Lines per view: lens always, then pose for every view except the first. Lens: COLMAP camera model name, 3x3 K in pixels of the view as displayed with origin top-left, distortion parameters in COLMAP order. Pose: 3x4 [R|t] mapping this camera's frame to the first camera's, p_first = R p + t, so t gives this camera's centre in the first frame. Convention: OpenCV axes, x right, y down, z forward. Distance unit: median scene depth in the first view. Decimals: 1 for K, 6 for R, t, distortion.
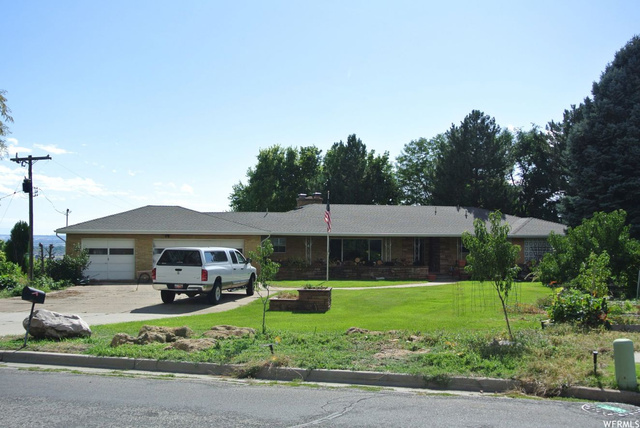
lens RADIAL K [[720.2, 0, 322.4], [0, 720.2, 215.6], [0, 0, 1]] dist [-0.103095, 0.000000]
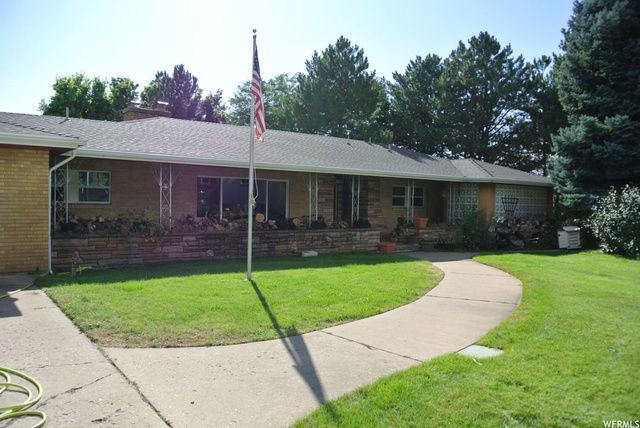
lens RADIAL K [[492.5, 0, 314.9], [0, 492.5, 217.2], [0, 0, 1]] dist [-0.084734, 0.021479]
pose [[0.921201, -0.002985, 0.389077, -0.045942], [-0.021643, 0.998029, 0.058899, 0.035792], [-0.388486, -0.062679, 0.919321, 0.594532]]
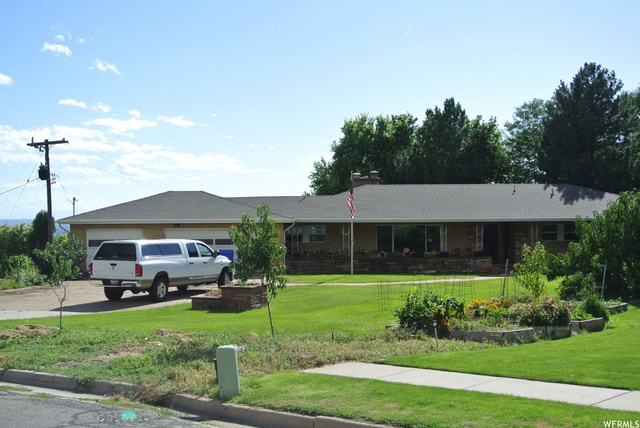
lens RADIAL K [[865.4, 0, 318.8], [0, 865.4, 214.5], [0, 0, 1]] dist [-0.071738, 0.000000]
pose [[0.976870, -0.013837, -0.213384, 0.148999], [0.019015, 0.999572, 0.022230, -0.004639], [0.212985, -0.025773, 0.976715, -0.017604]]
